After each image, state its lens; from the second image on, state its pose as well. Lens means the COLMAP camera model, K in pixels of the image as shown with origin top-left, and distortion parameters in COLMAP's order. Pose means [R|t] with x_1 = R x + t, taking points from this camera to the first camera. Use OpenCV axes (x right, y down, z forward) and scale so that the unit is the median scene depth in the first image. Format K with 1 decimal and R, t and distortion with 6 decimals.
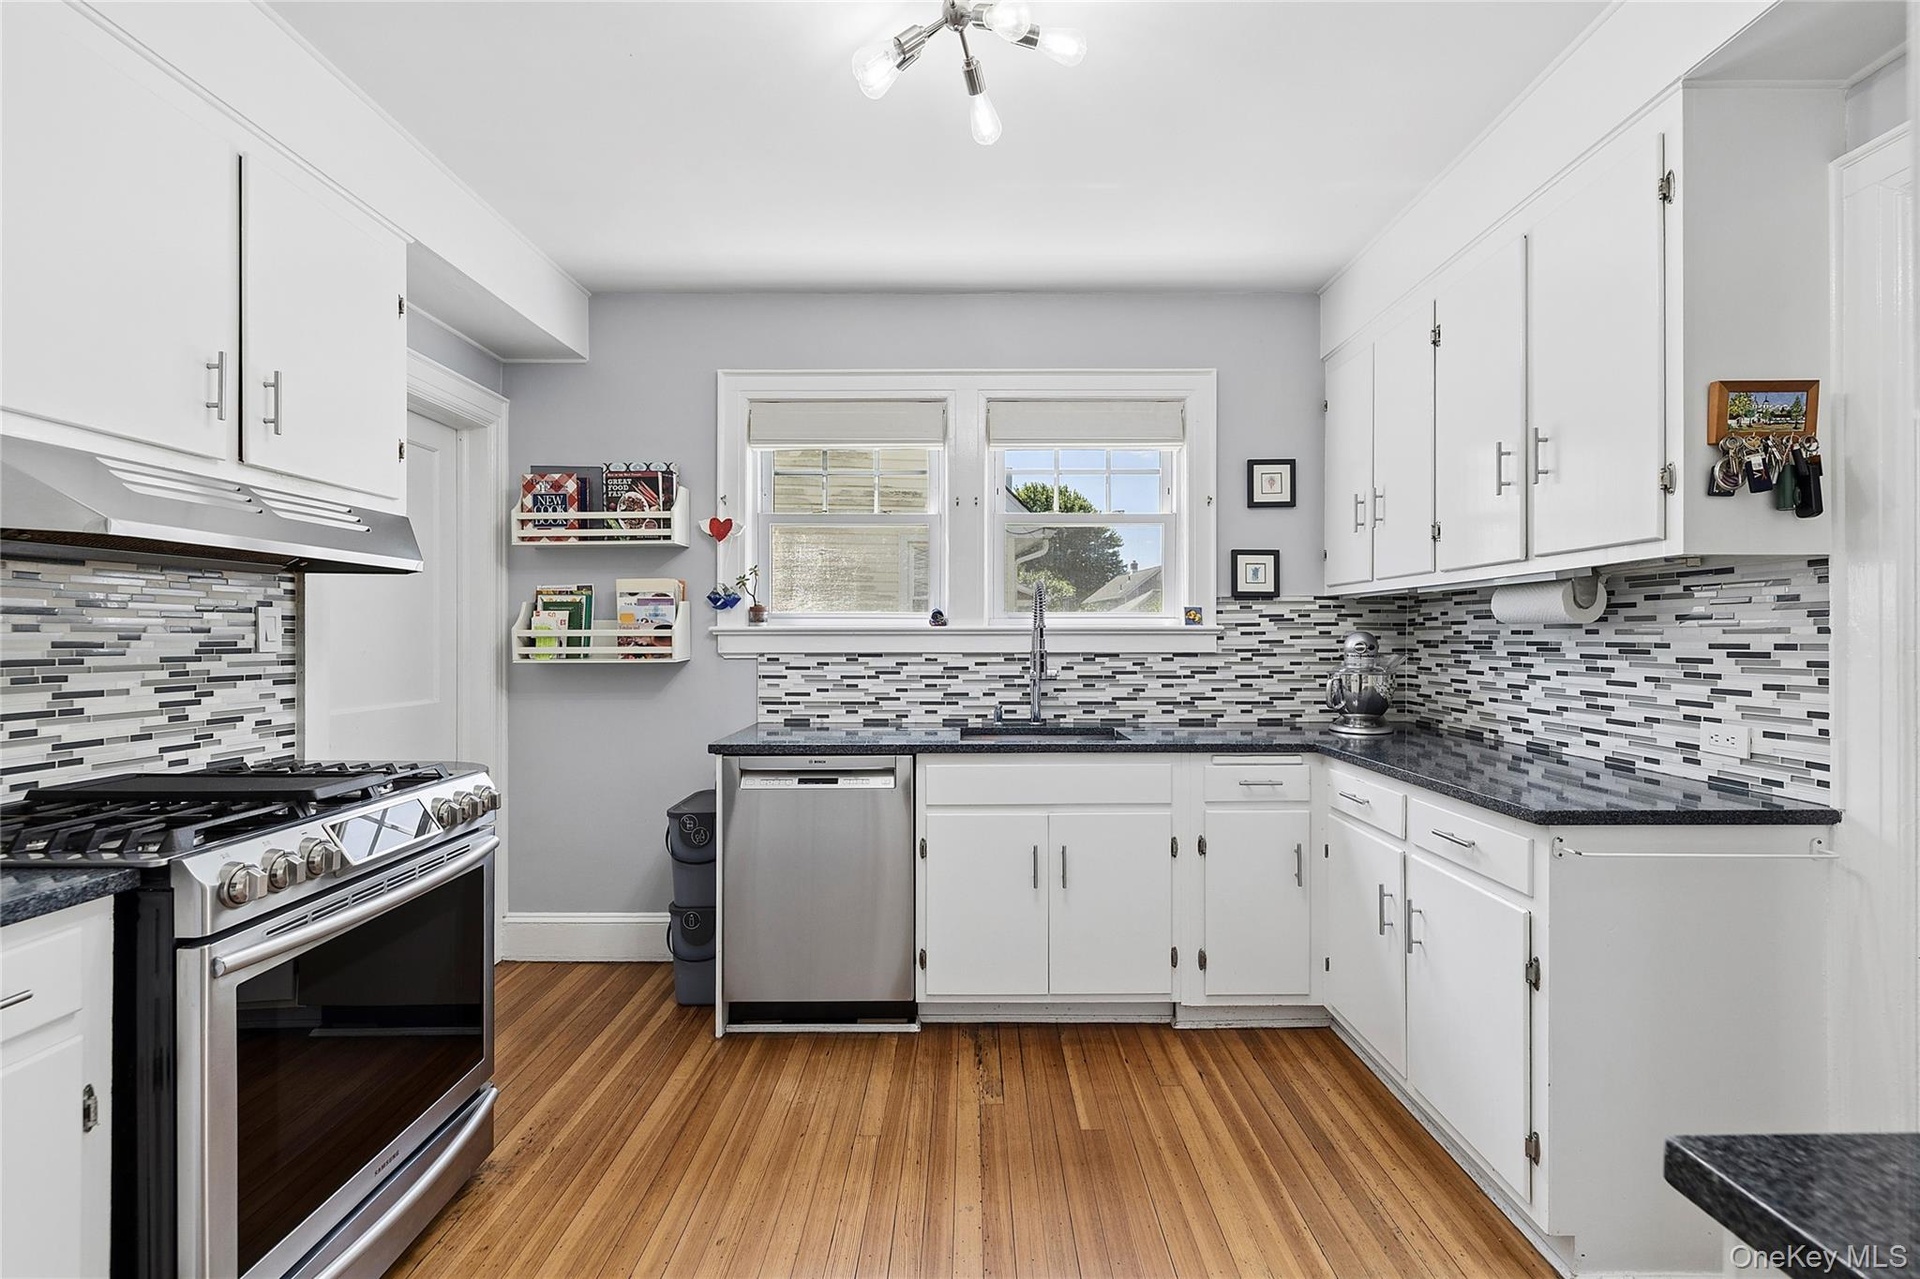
lens RADIAL K [[818.7, 0, 965.9], [0, 818.7, 635.0], [0, 0, 1]] dist [0.002170, -0.000183]
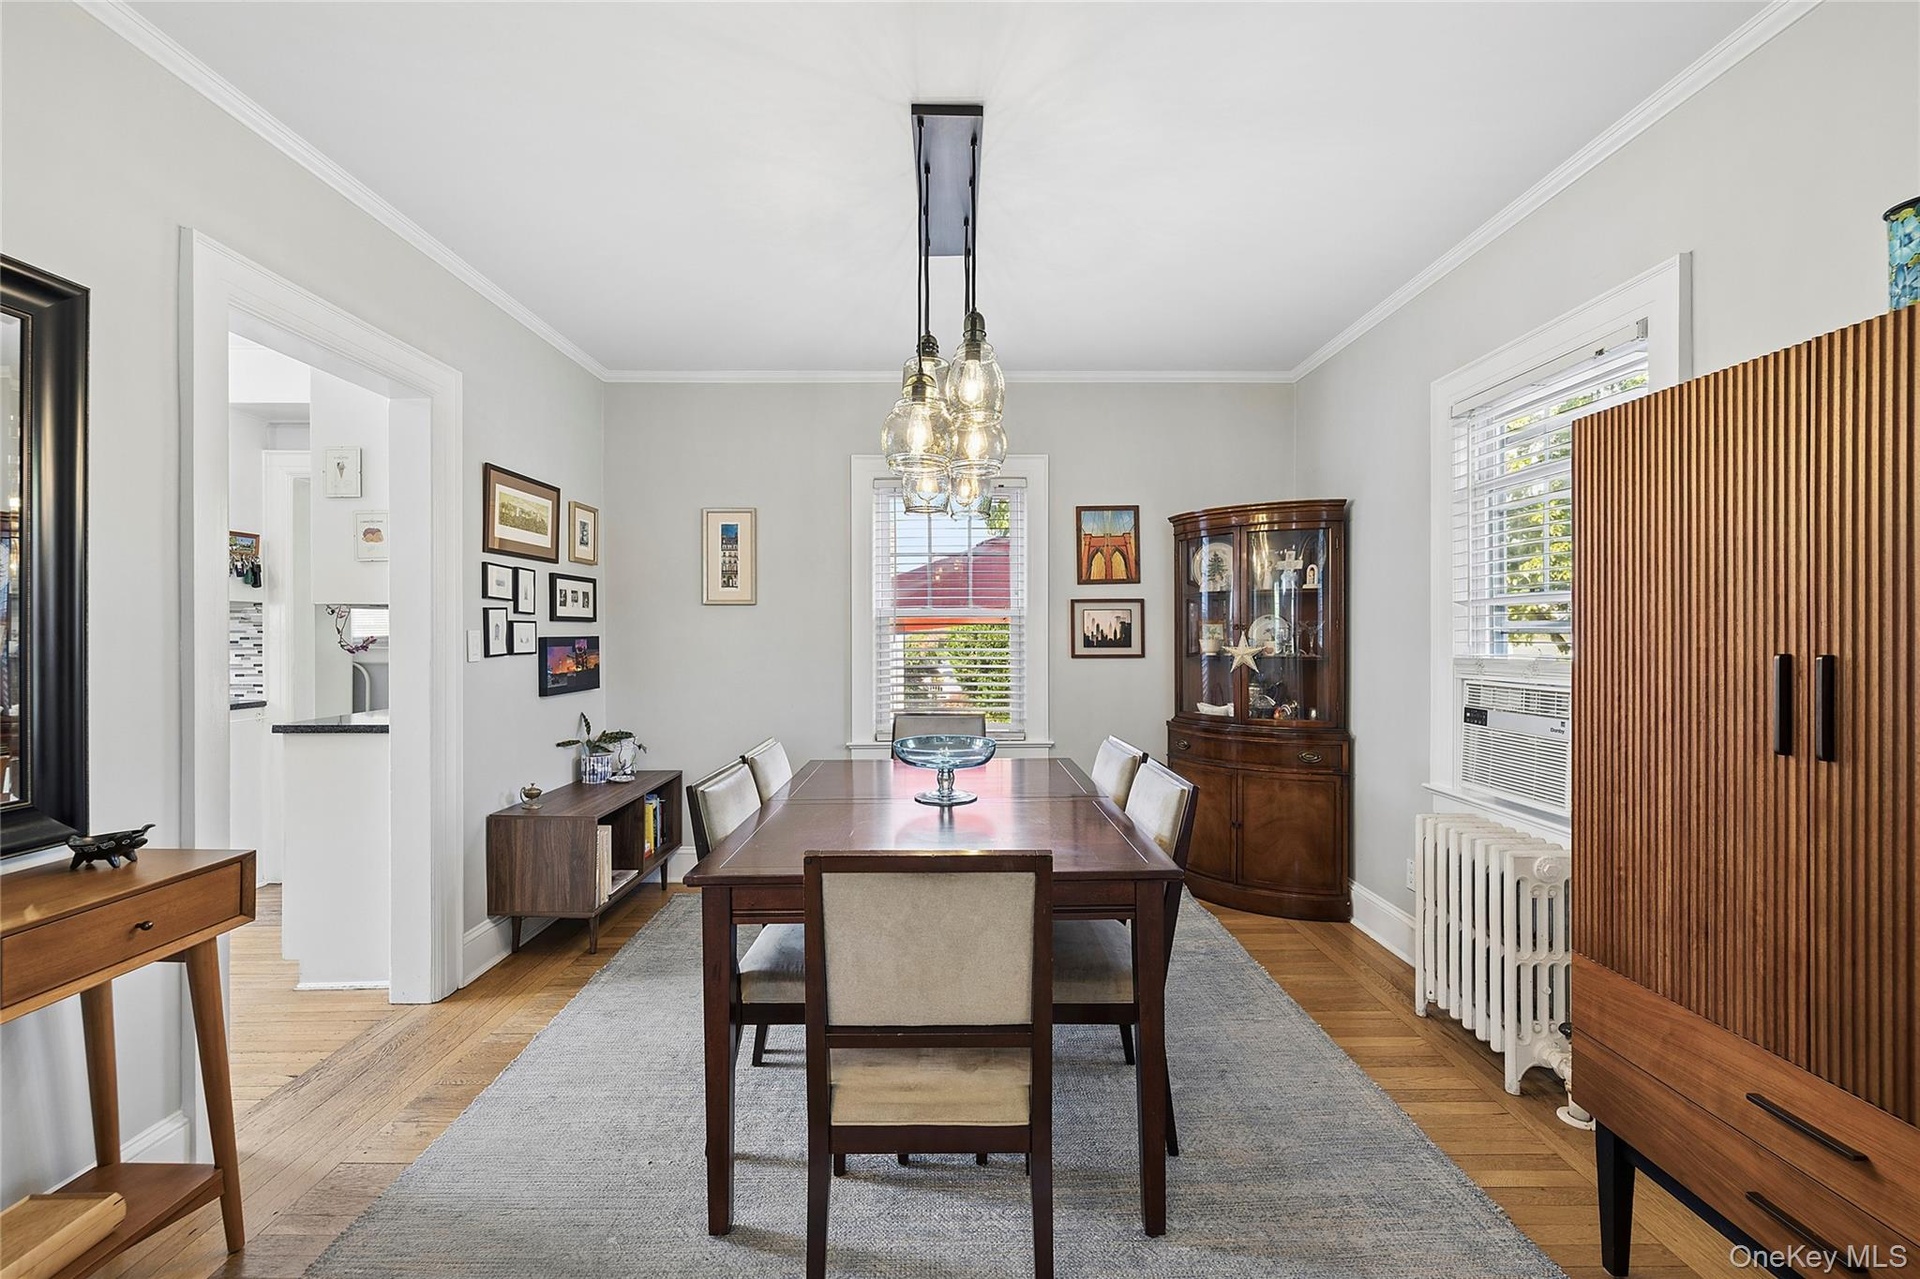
lens RADIAL K [[818.7, 0, 958.6], [0, 818.7, 633.3], [0, 0, 1]] dist [0.002170, -0.000183]
pose [[0.002756, -0.000300, 0.999996, -1.227040], [-0.002874, 0.999996, 0.000307, -0.006477], [-0.999992, -0.002875, 0.002755, -0.964872]]
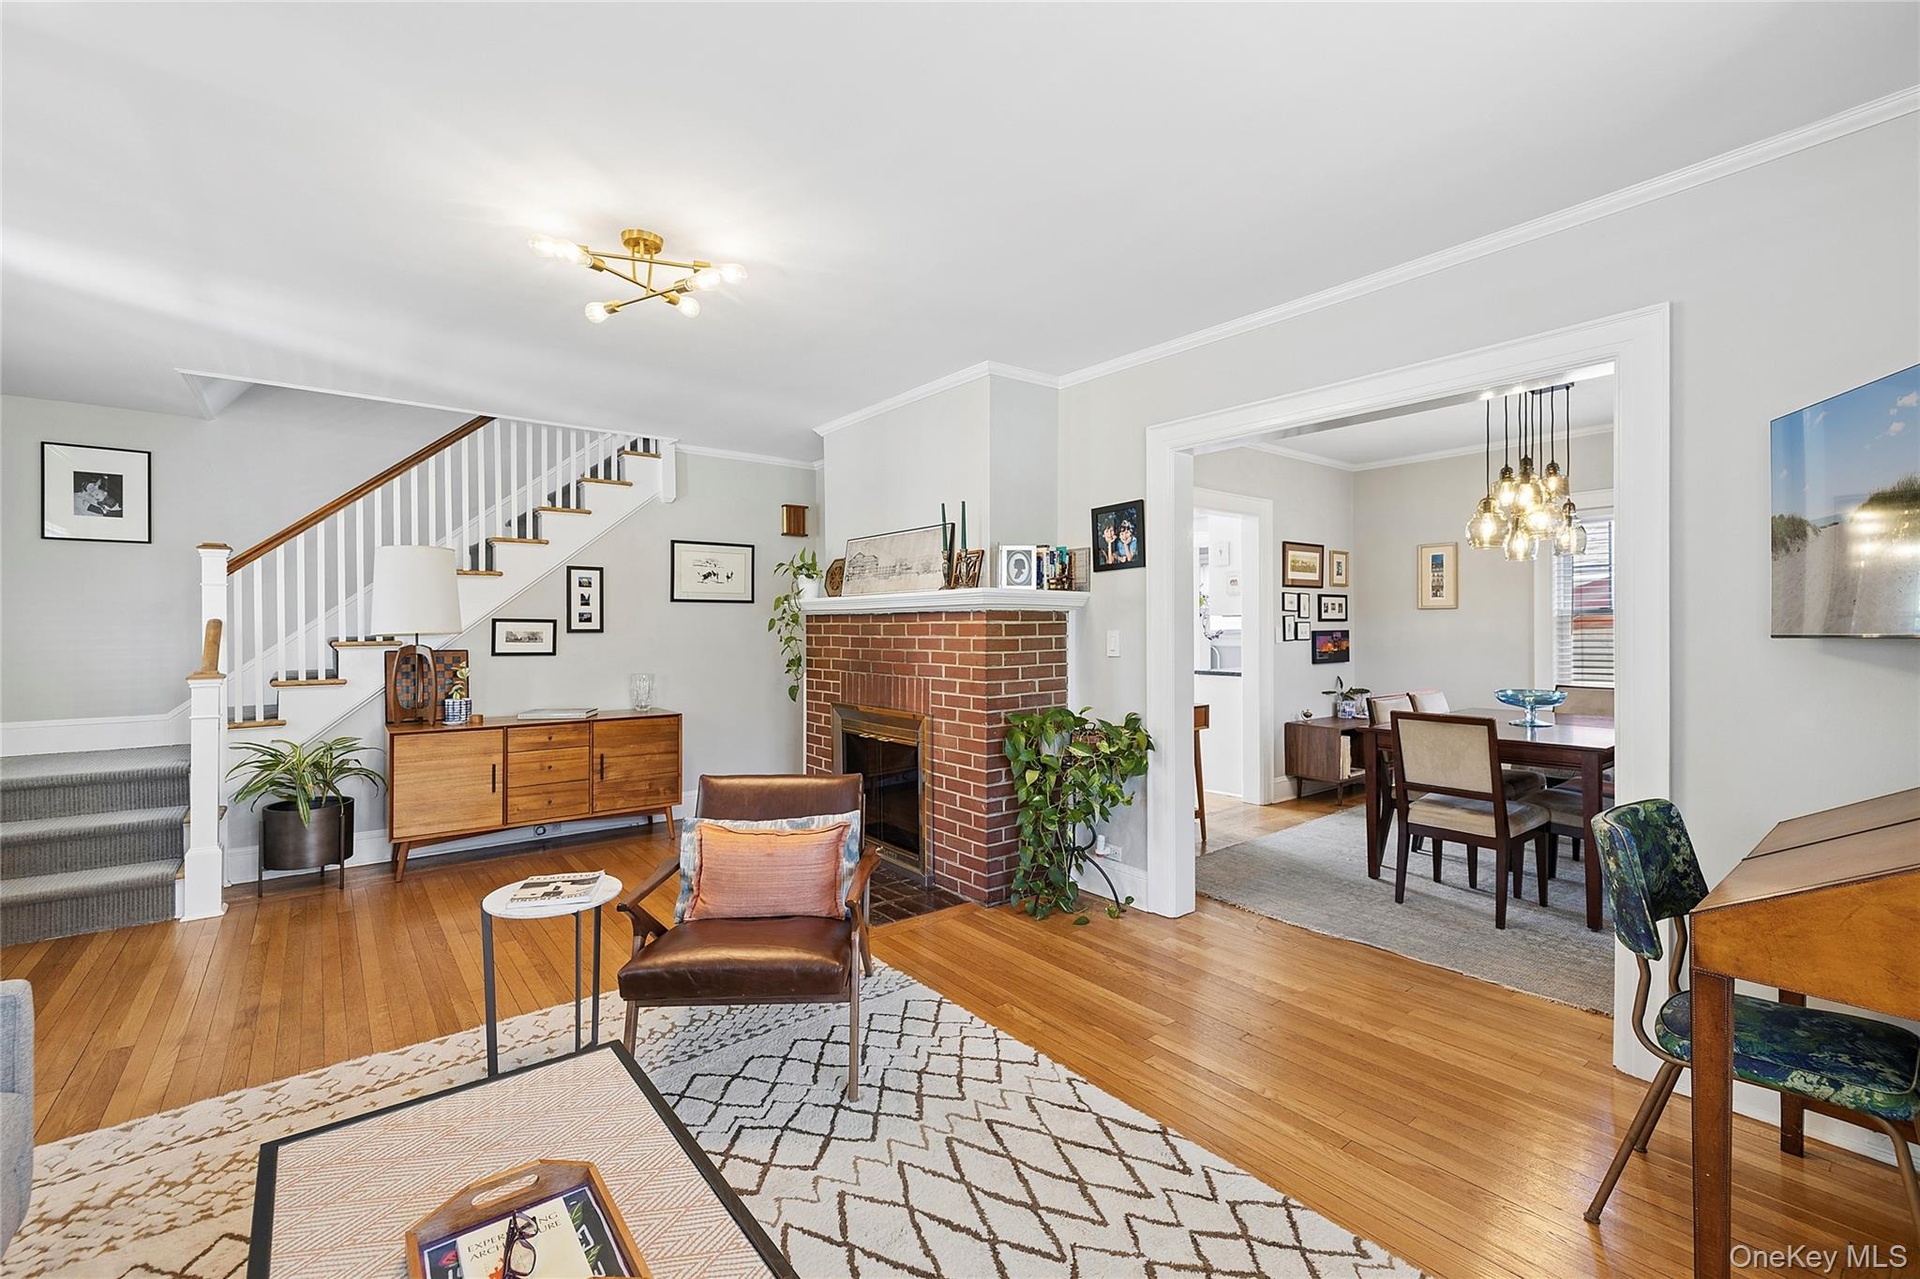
lens RADIAL K [[818.7, 0, 959.9], [0, 818.7, 628.8], [0, 0, 1]] dist [0.002170, -0.000183]
pose [[0.788757, -0.005064, 0.614685, -3.183188], [0.002137, 0.999983, 0.005495, -0.031615], [-0.614702, -0.003021, 0.788754, -2.135821]]
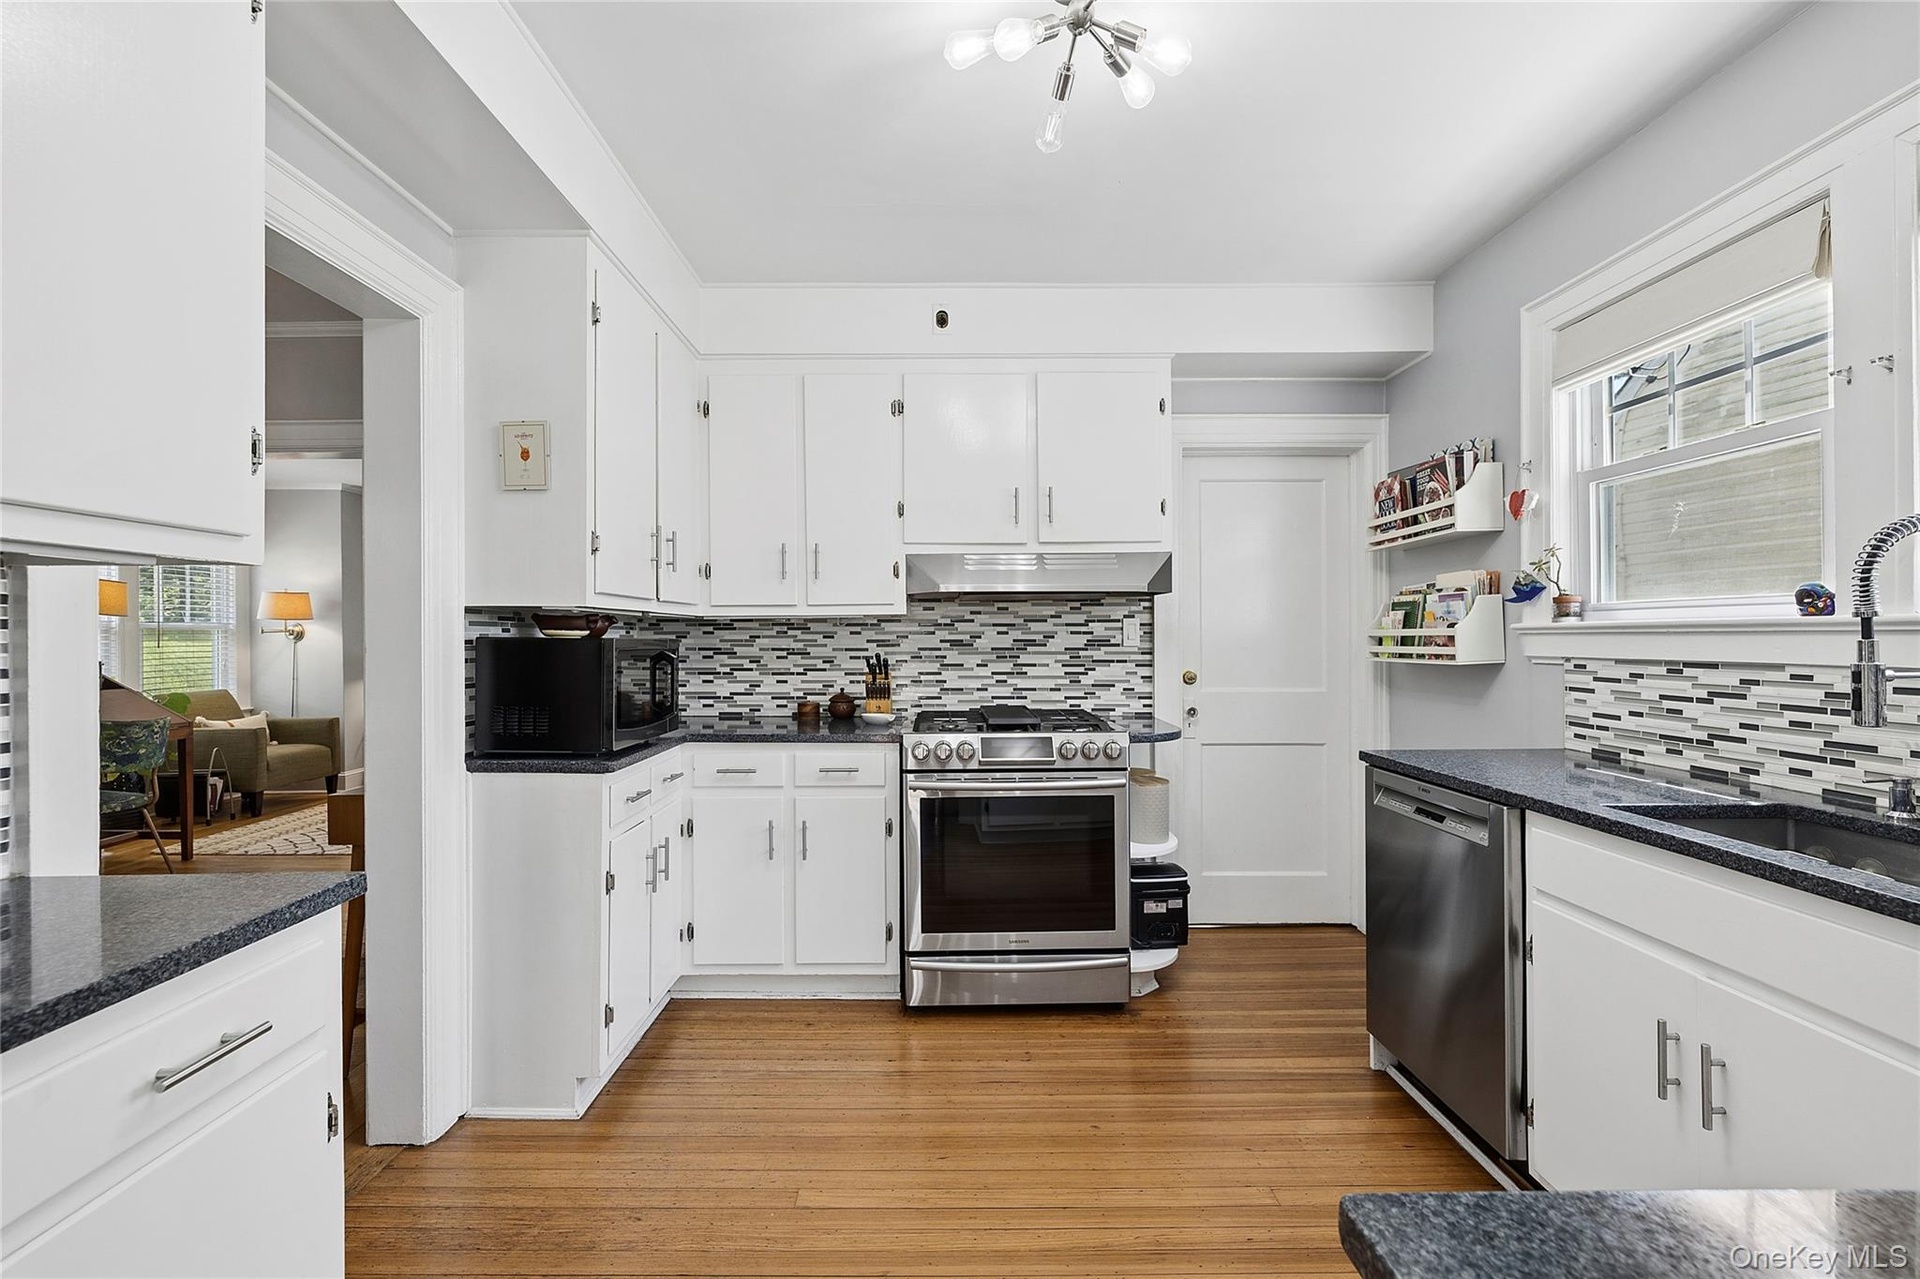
lens RADIAL K [[818.7, 0, 956.7], [0, 818.7, 637.7], [0, 0, 1]] dist [0.002170, -0.000183]
pose [[0.007885, 0.001952, -0.999967, 0.687827], [0.004575, 0.999988, 0.001989, -0.000494], [0.999958, -0.004590, 0.007876, 0.580385]]
